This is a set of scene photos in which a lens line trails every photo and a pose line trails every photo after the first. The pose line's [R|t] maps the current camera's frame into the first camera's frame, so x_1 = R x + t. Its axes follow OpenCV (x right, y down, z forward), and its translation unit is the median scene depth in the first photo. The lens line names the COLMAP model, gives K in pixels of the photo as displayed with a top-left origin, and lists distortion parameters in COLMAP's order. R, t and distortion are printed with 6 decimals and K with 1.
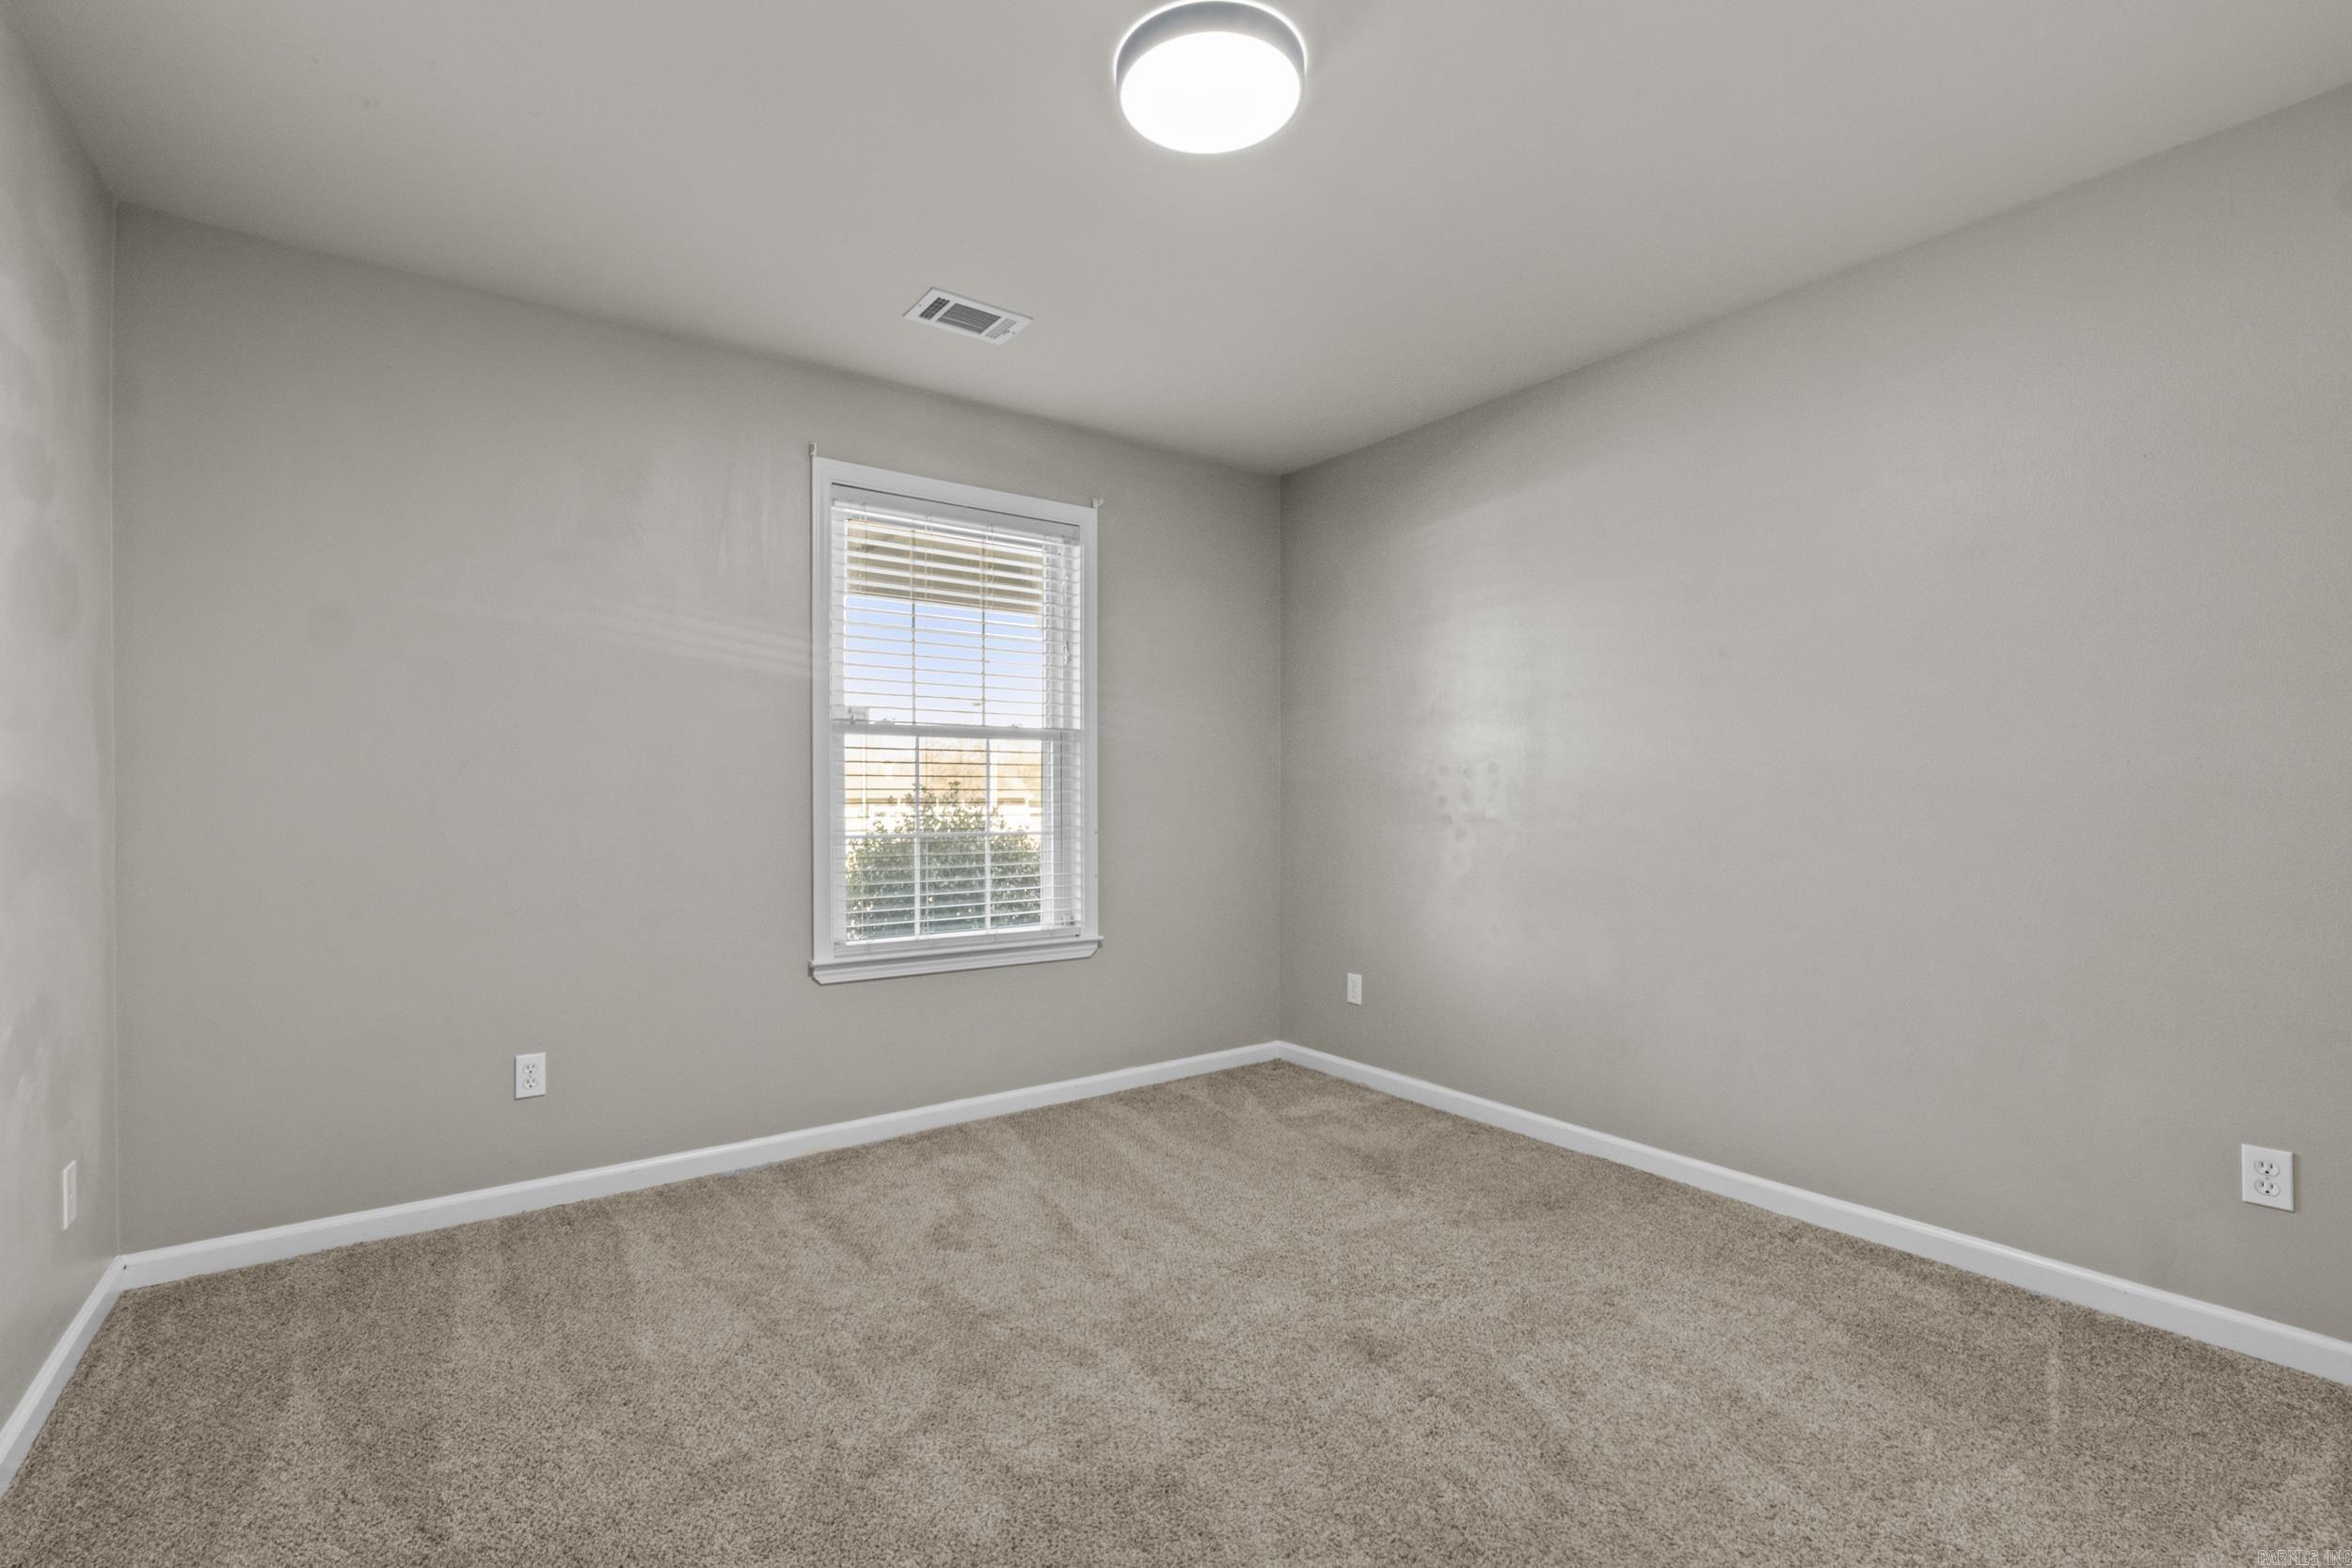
lens RADIAL K [[1031.5, 0, 1151.4], [0, 1031.5, 787.0], [0, 0, 1]] dist [-0.006533, 0.000367]
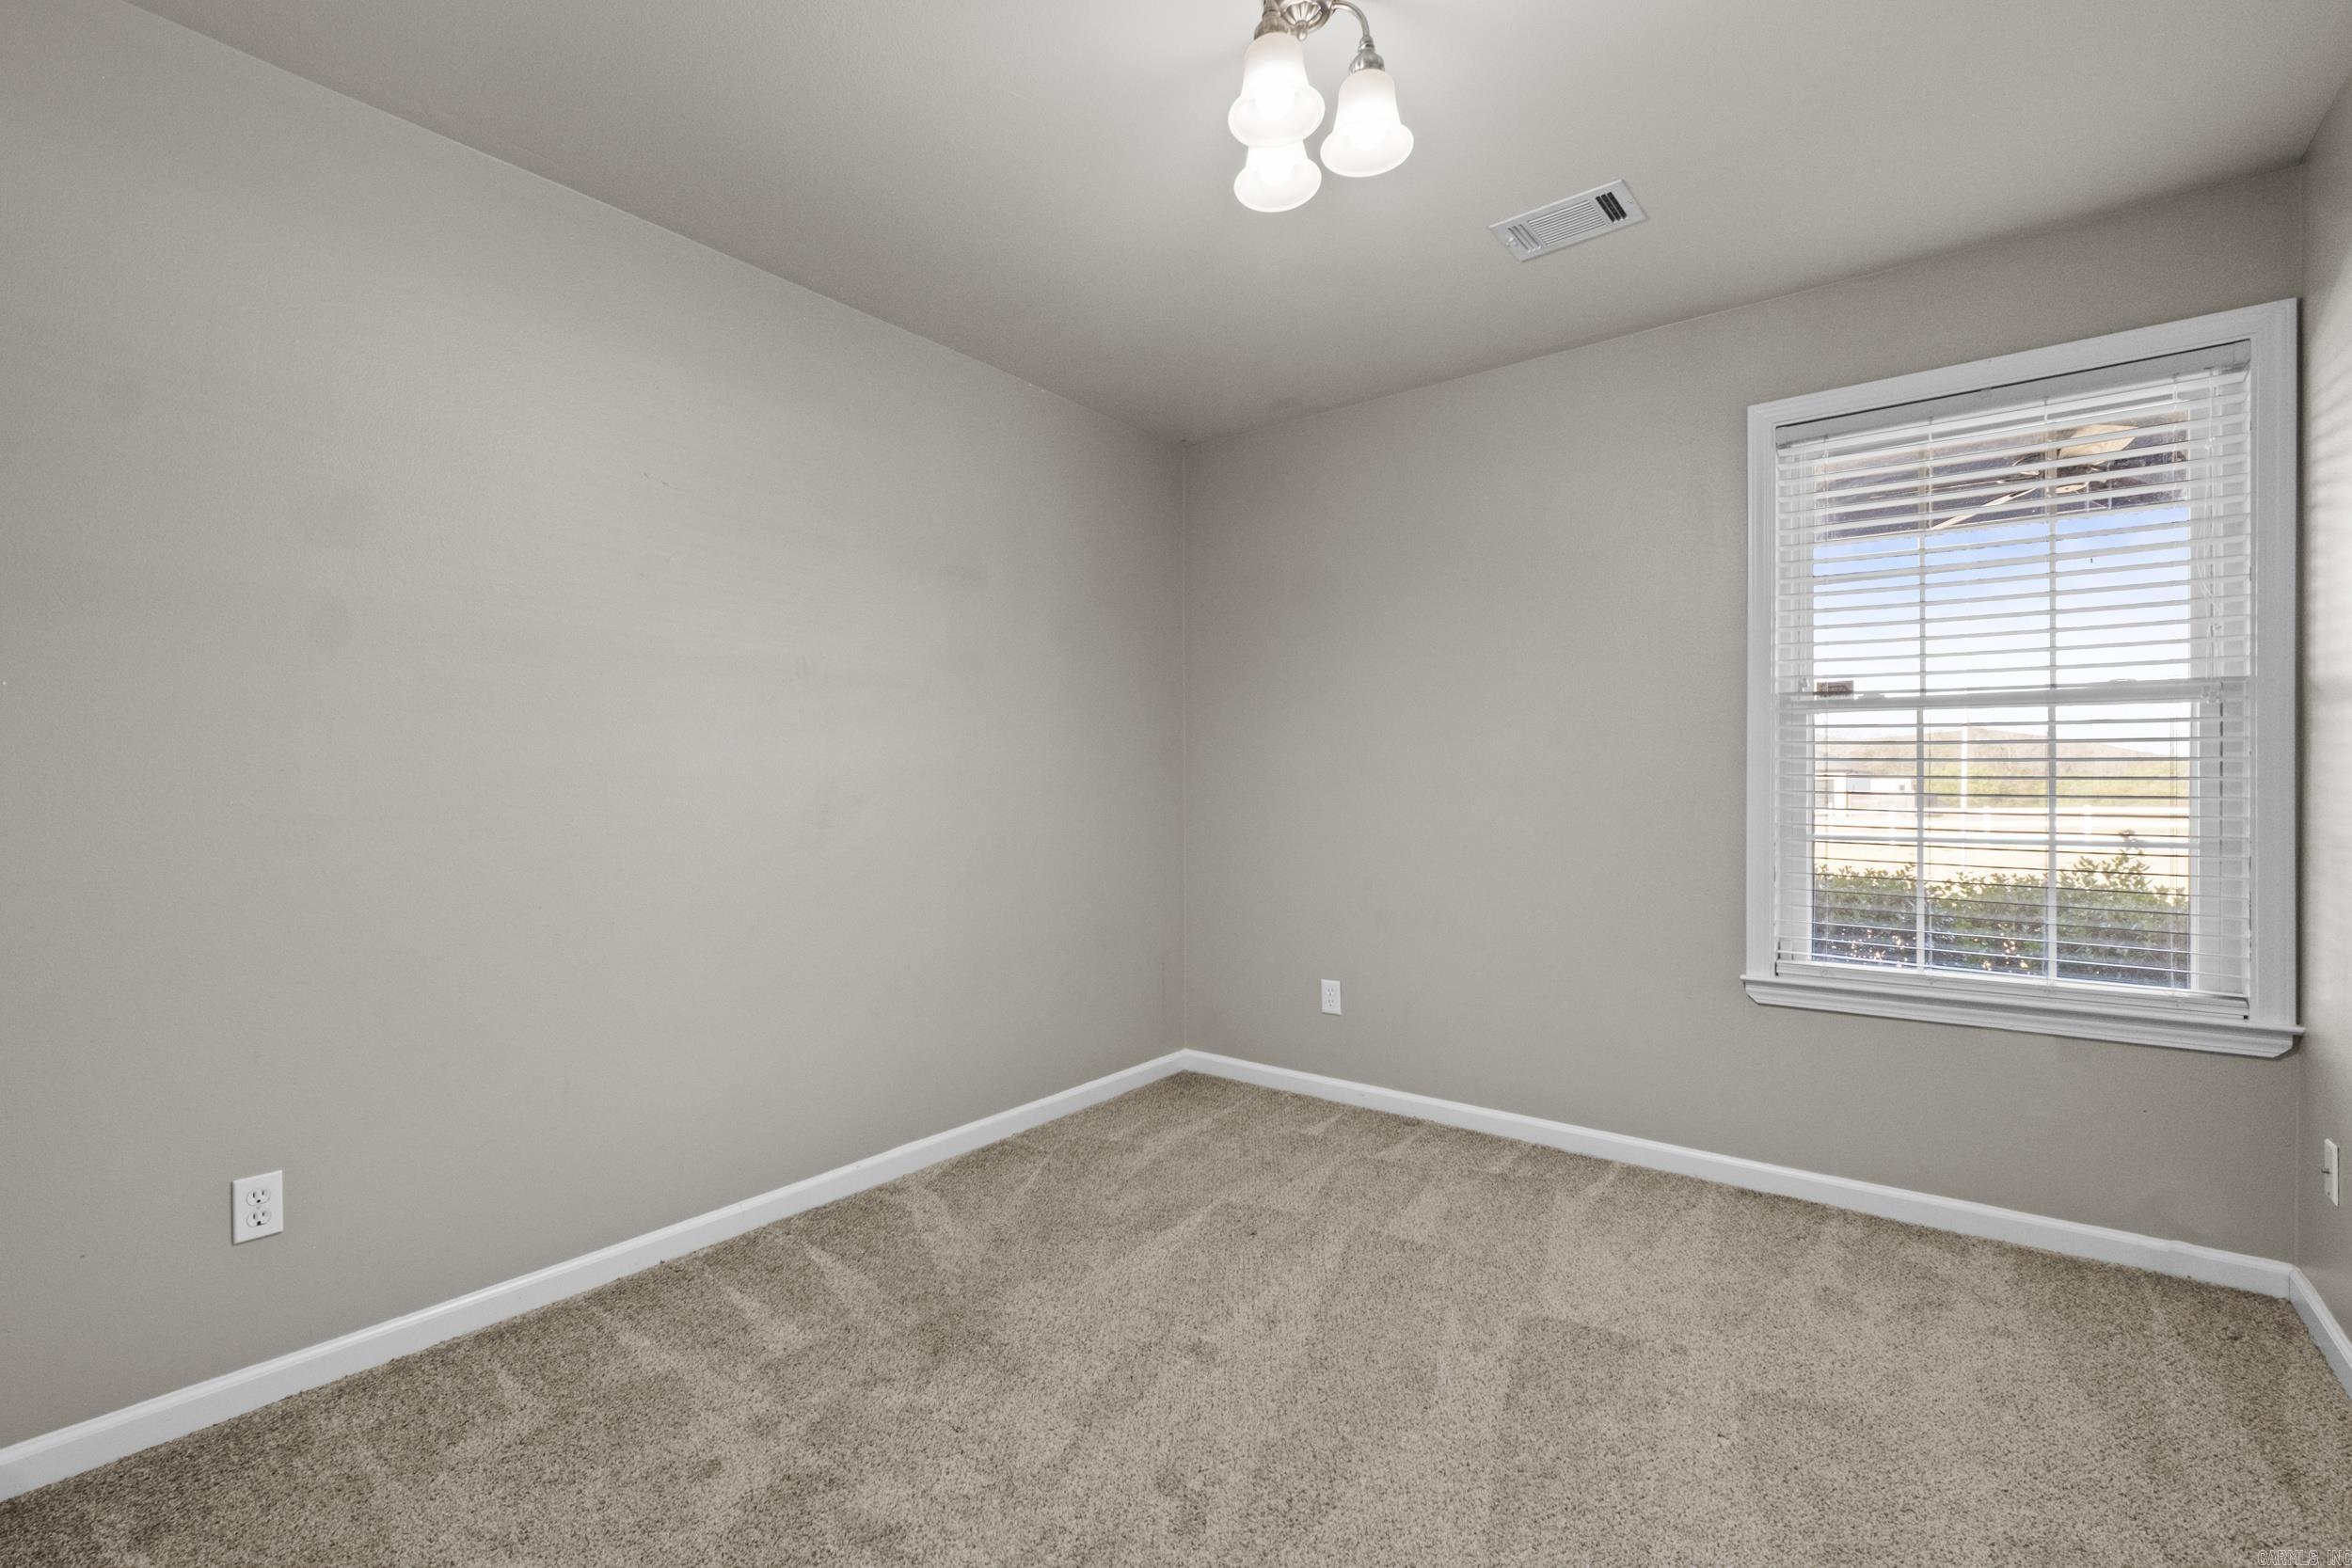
lens RADIAL K [[1028.3, 0, 1159.7], [0, 1028.3, 783.1], [0, 0, 1]] dist [-0.006780, 0.000128]
pose [[0.304577, 0.004233, -0.952478, 0.329755], [0.003846, 0.999977, 0.005674, -0.000060], [0.952480, -0.005391, 0.304554, 0.227649]]
